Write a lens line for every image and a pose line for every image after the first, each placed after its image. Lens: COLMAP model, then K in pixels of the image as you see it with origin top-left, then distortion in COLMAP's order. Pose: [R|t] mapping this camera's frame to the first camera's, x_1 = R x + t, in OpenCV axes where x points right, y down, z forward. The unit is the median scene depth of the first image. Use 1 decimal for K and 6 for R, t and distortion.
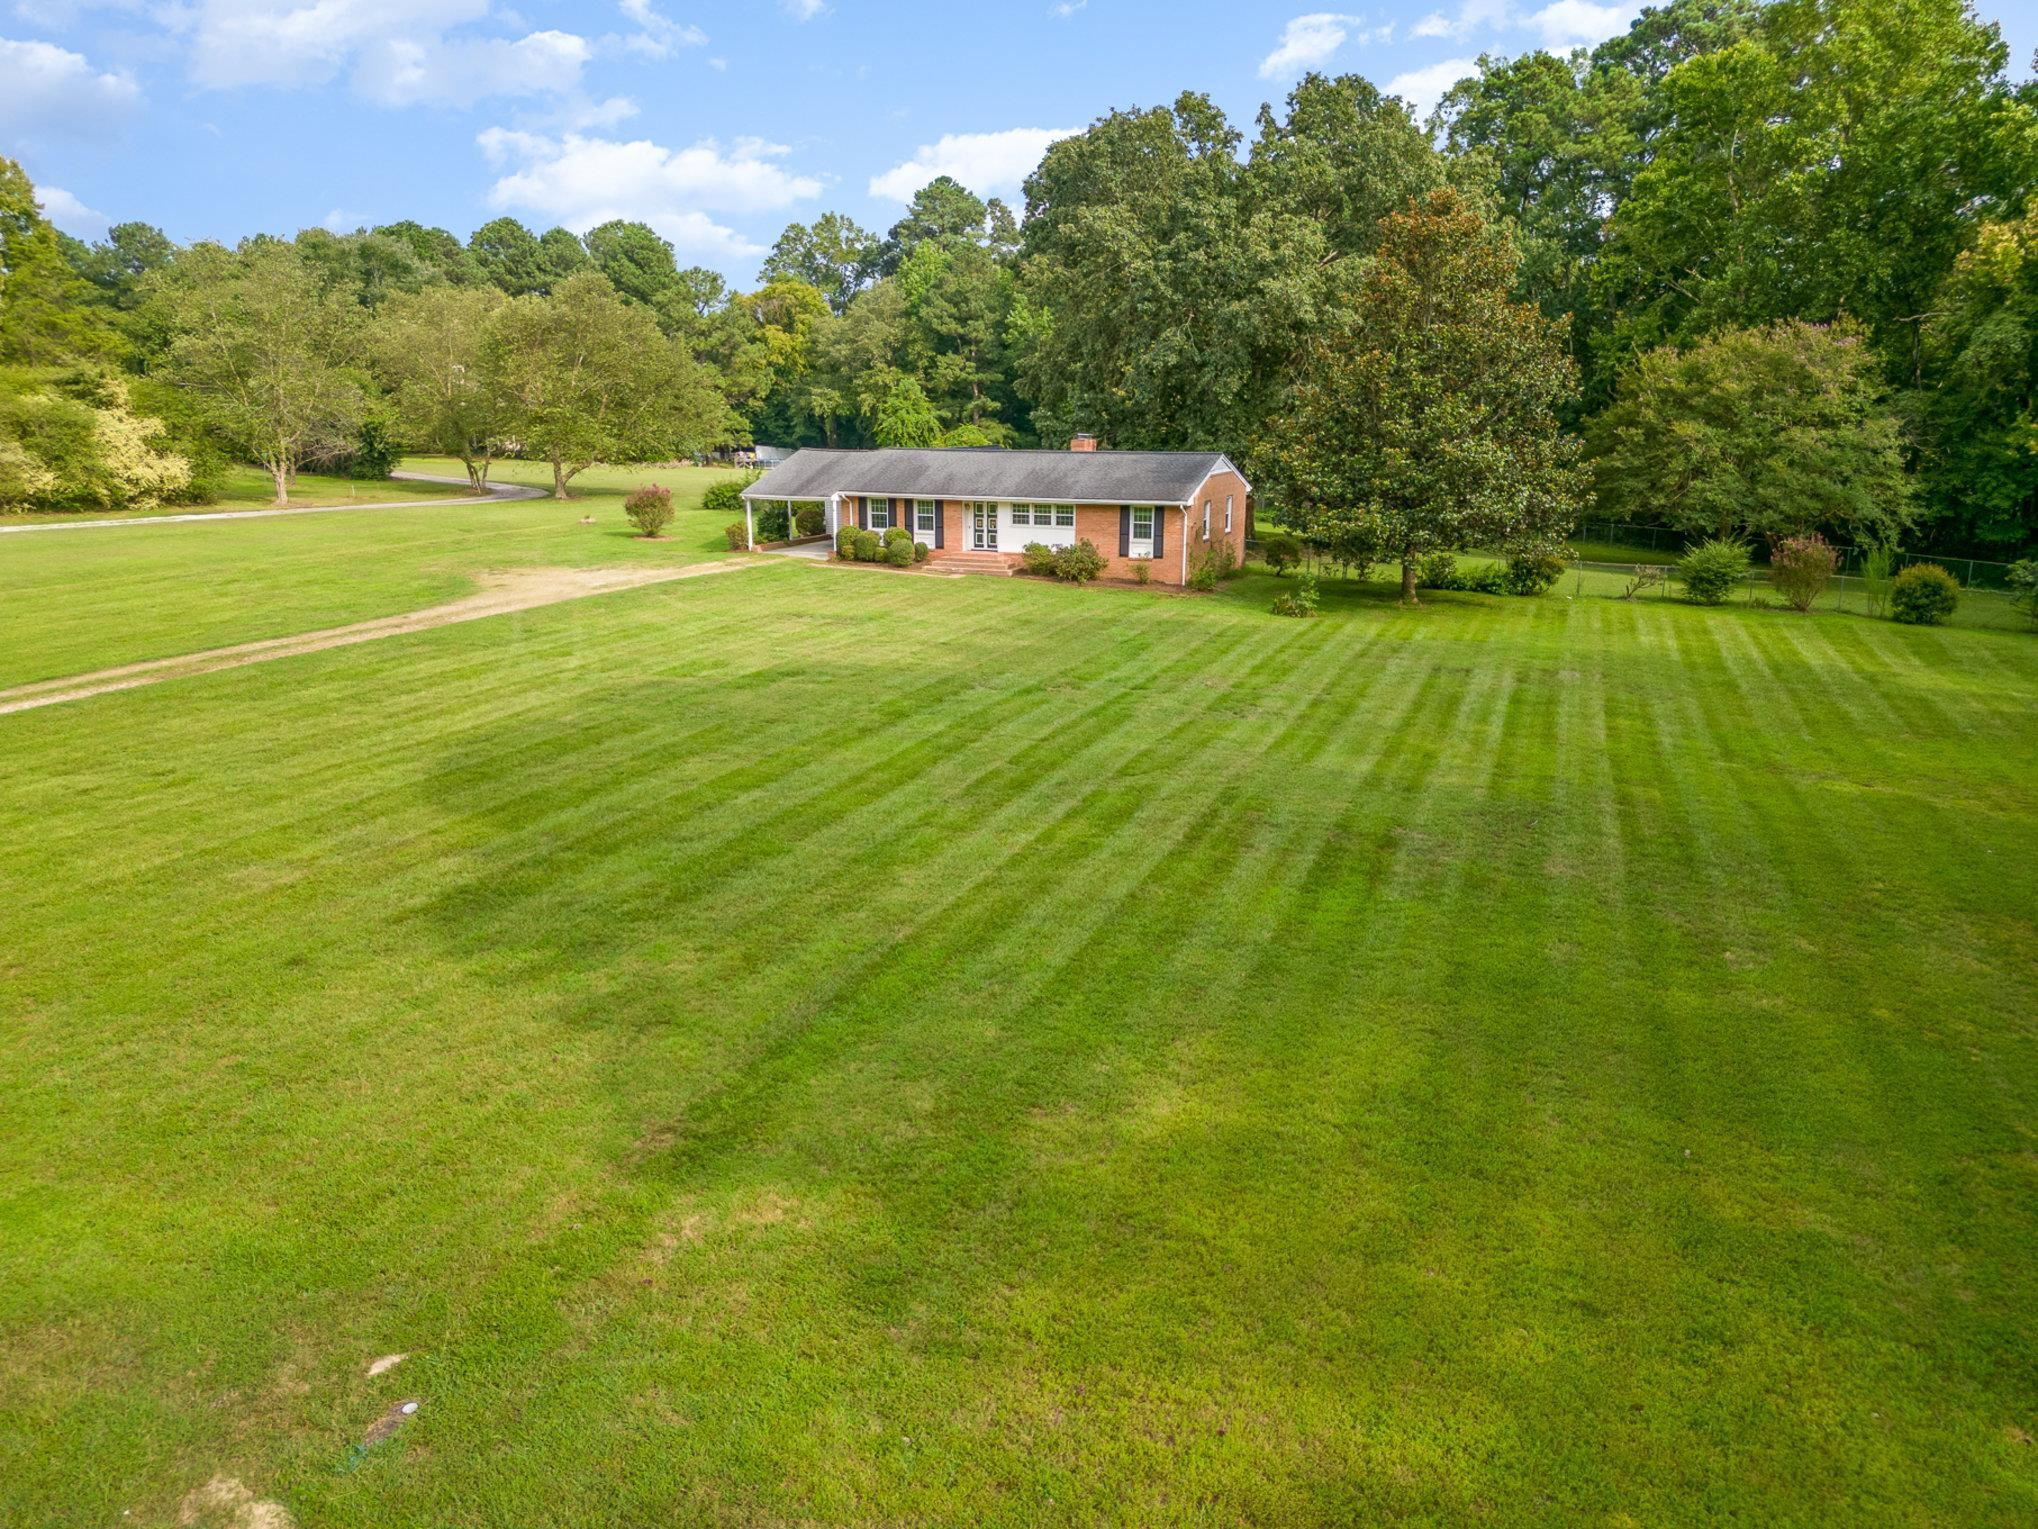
lens RADIAL K [[1445.2, 0, 1007.8], [0, 1445.2, 781.2], [0, 0, 1]] dist [0.035837, -0.025449]
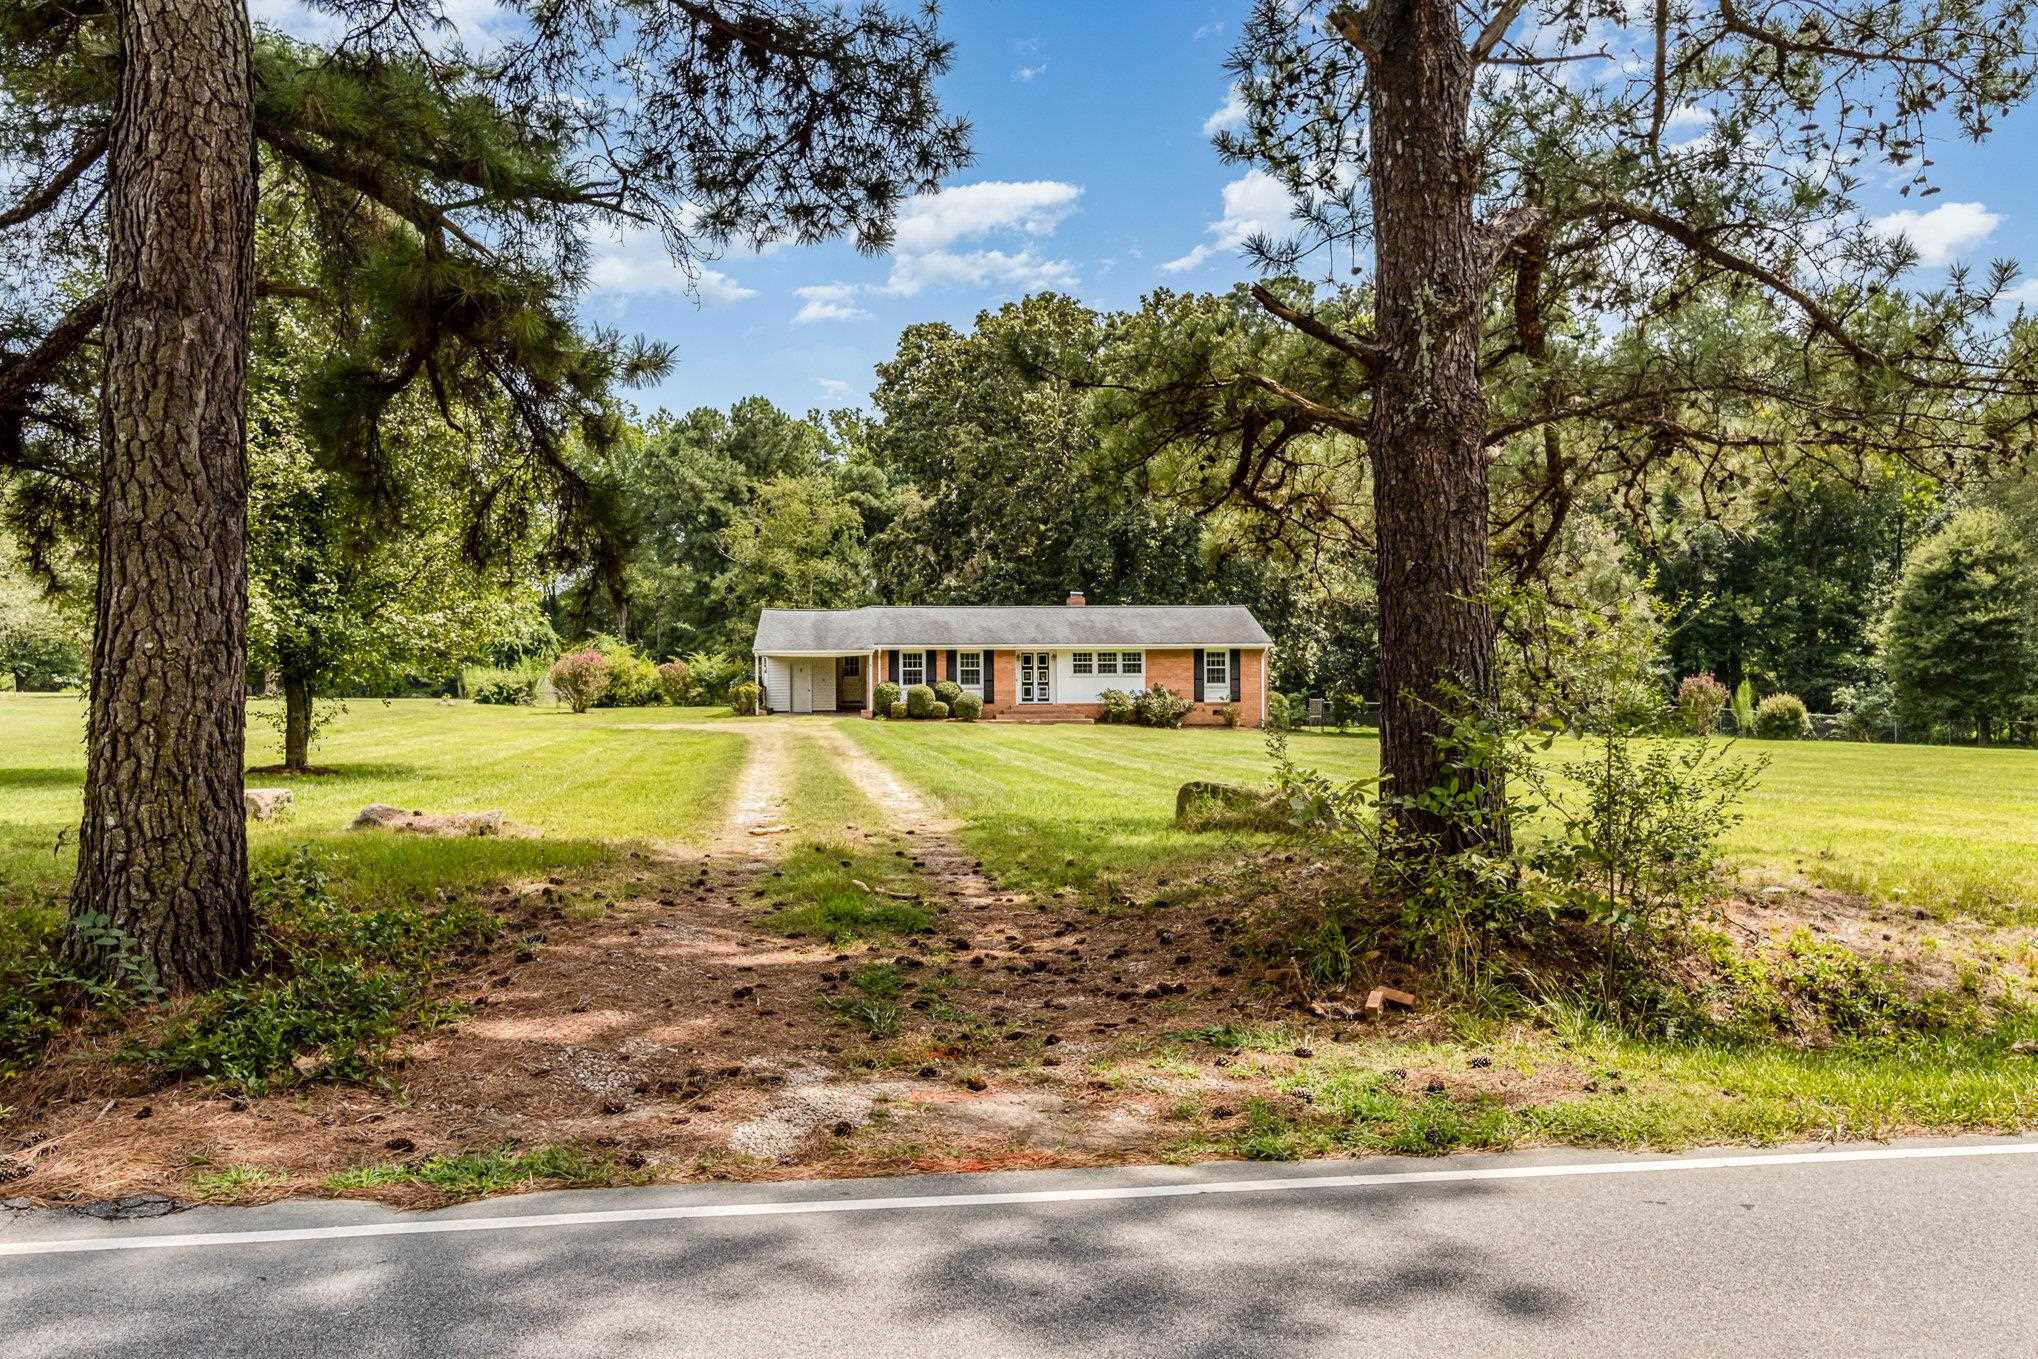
lens RADIAL K [[1638.5, 0, 1020.1], [0, 1638.5, 688.6], [0, 0, 1]] dist [-0.003893, 0.012839]
pose [[0.878895, -0.006680, 0.476969, -0.518951], [0.125971, 0.967656, -0.218570, 0.057920], [-0.460082, 0.252184, 0.851309, 0.109175]]
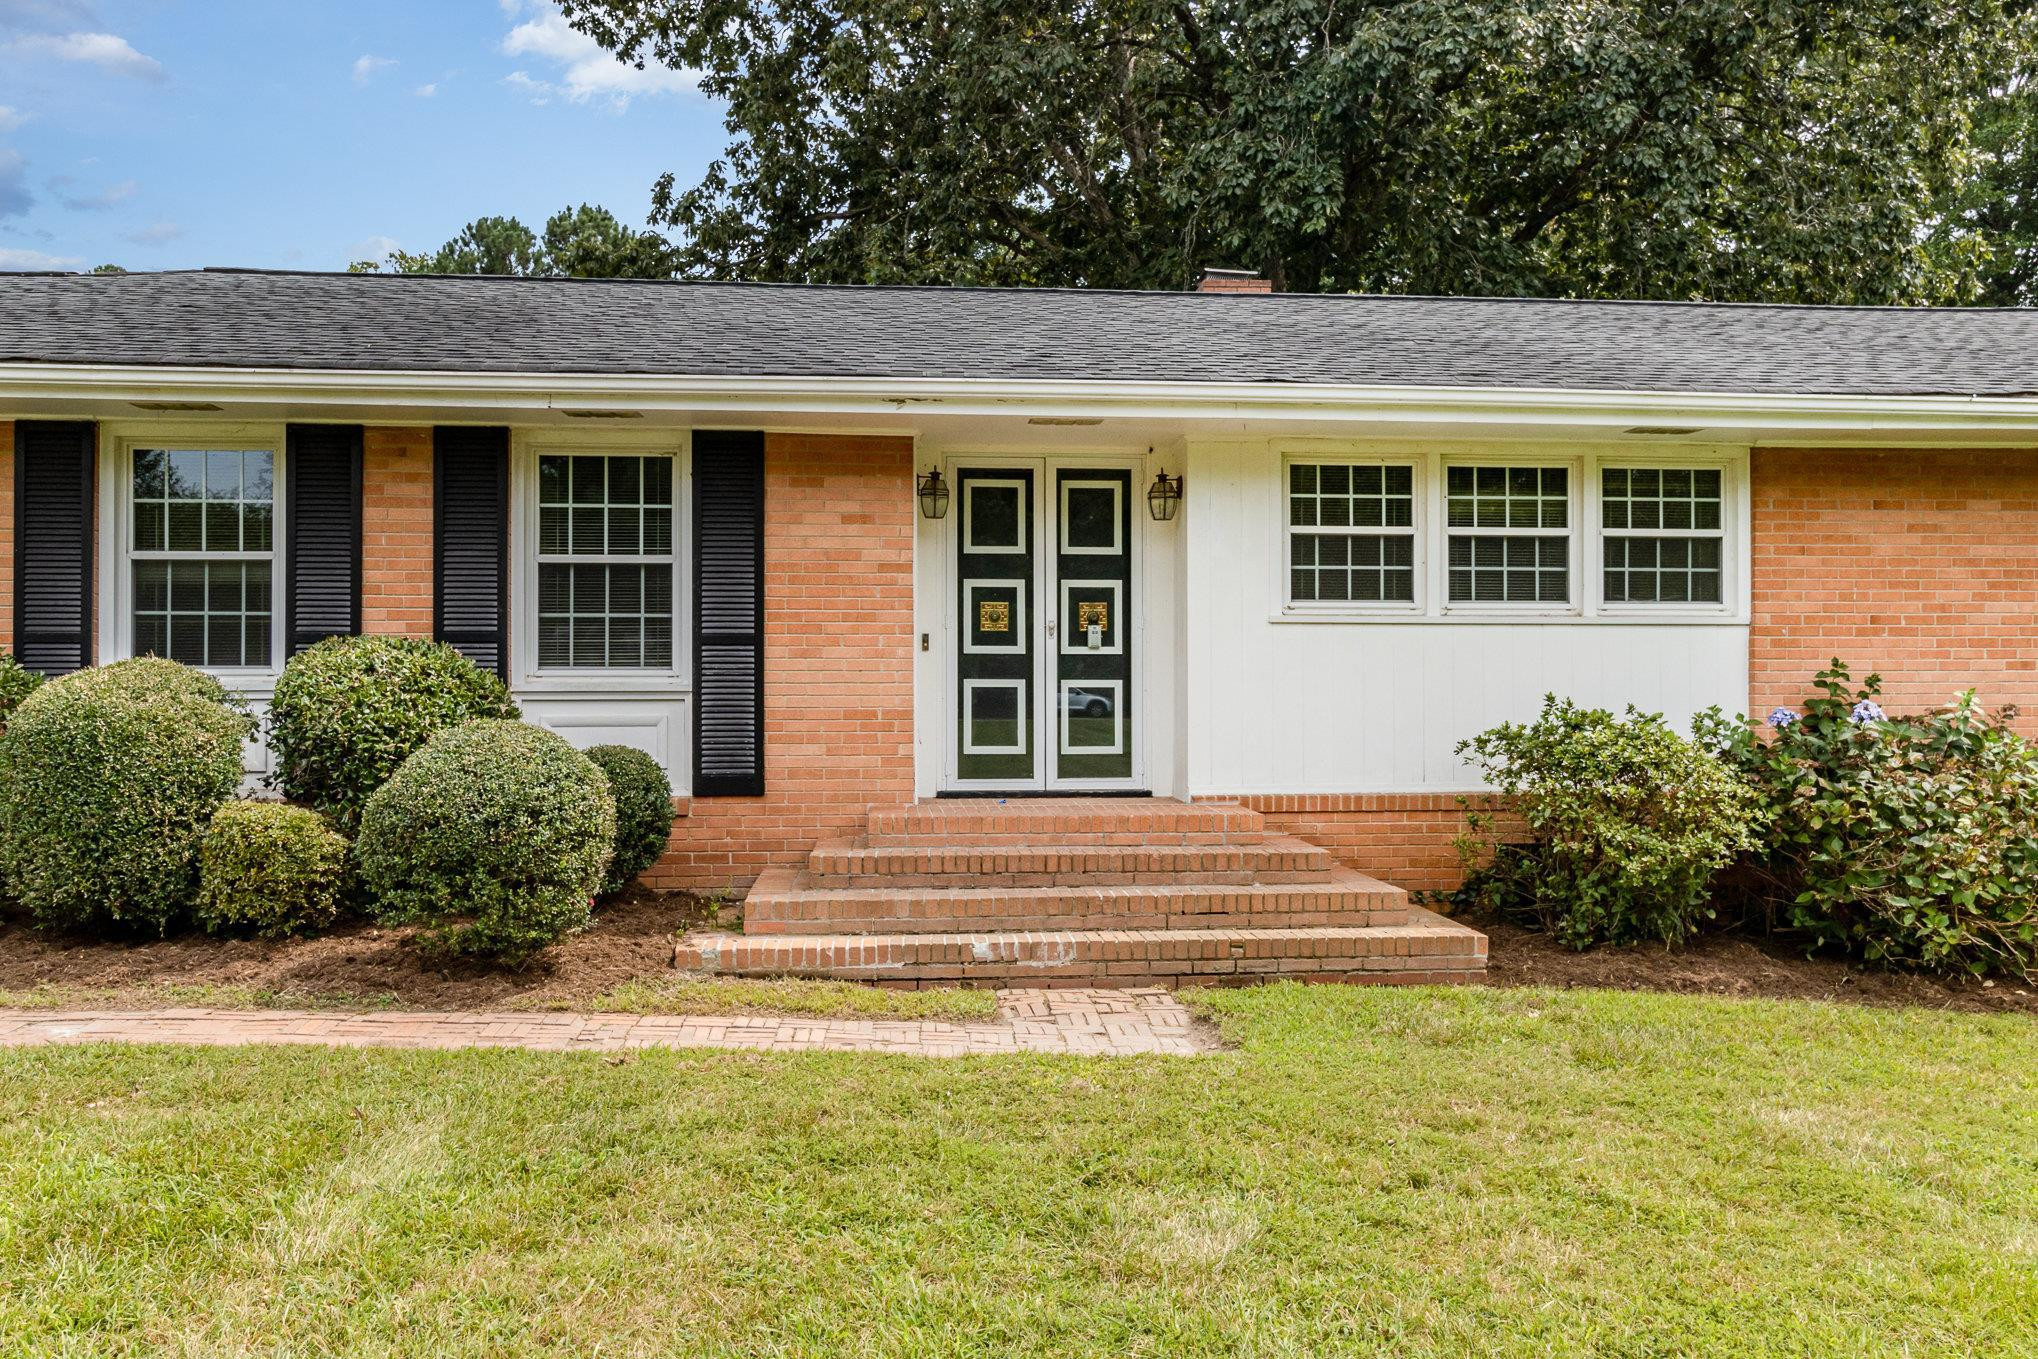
lens RADIAL K [[1638.5, 0, 1035.1], [0, 1638.5, 666.4], [0, 0, 1]] dist [-0.003893, 0.012839]
pose [[0.878595, 0.004574, 0.477546, -0.094317], [0.121333, 0.965005, -0.232472, -0.132668], [-0.461898, 0.262190, 0.847294, 0.849406]]
